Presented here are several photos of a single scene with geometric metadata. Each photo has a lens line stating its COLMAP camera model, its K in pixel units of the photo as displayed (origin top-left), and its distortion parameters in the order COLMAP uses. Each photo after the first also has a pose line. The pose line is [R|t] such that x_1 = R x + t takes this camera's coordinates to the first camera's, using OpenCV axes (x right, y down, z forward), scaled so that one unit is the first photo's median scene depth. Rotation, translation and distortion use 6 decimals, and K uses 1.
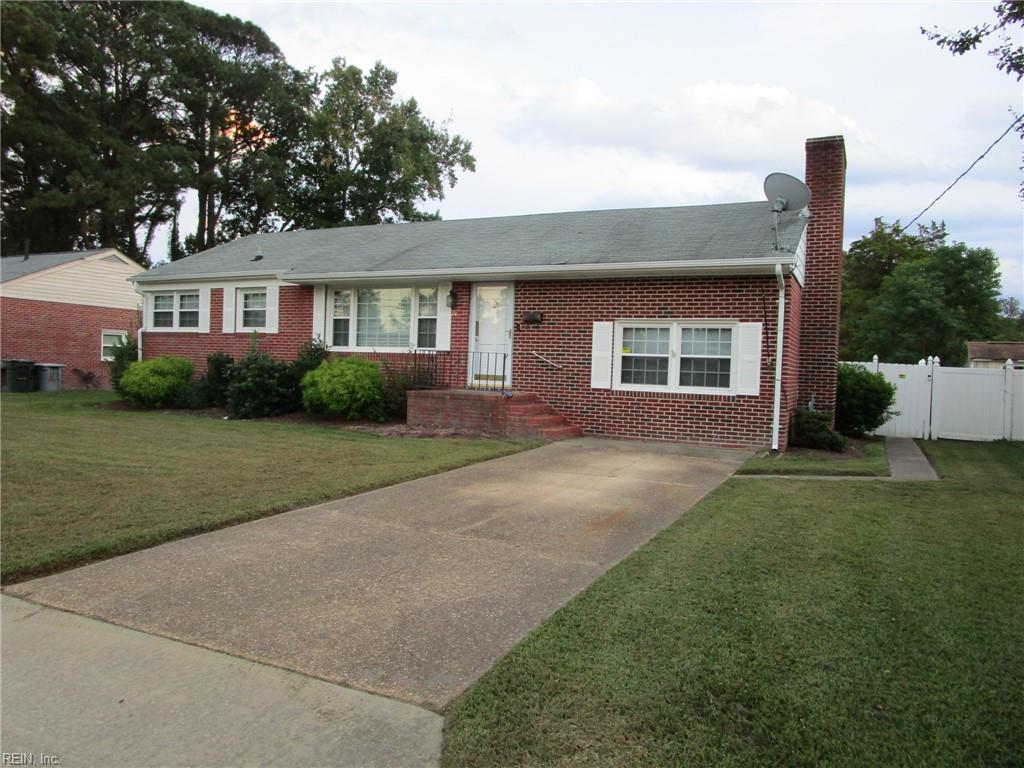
lens RADIAL K [[710.9, 0, 513.1], [0, 710.9, 380.4], [0, 0, 1]] dist [-0.049962, 0.016419]
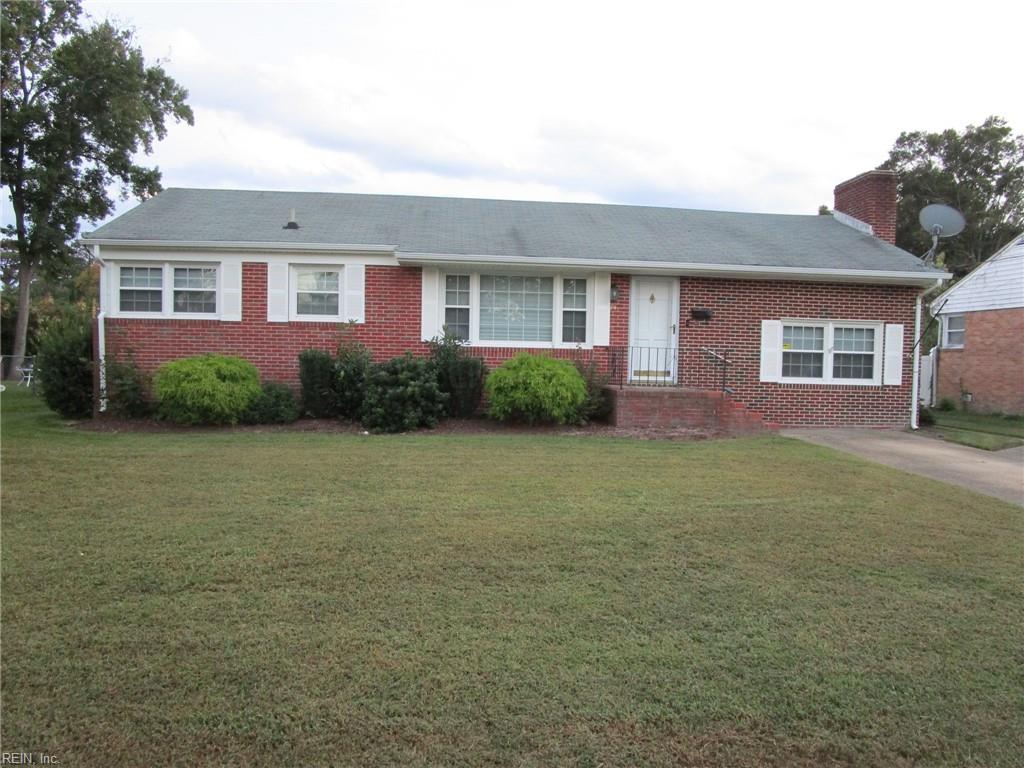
lens RADIAL K [[710.9, 0, 511.9], [0, 710.9, 391.3], [0, 0, 1]] dist [-0.049962, 0.016419]
pose [[0.864562, -0.038311, 0.501064, -0.703089], [0.015357, 0.998638, 0.049857, -0.031824], [-0.502292, -0.035409, 0.863973, 0.249265]]
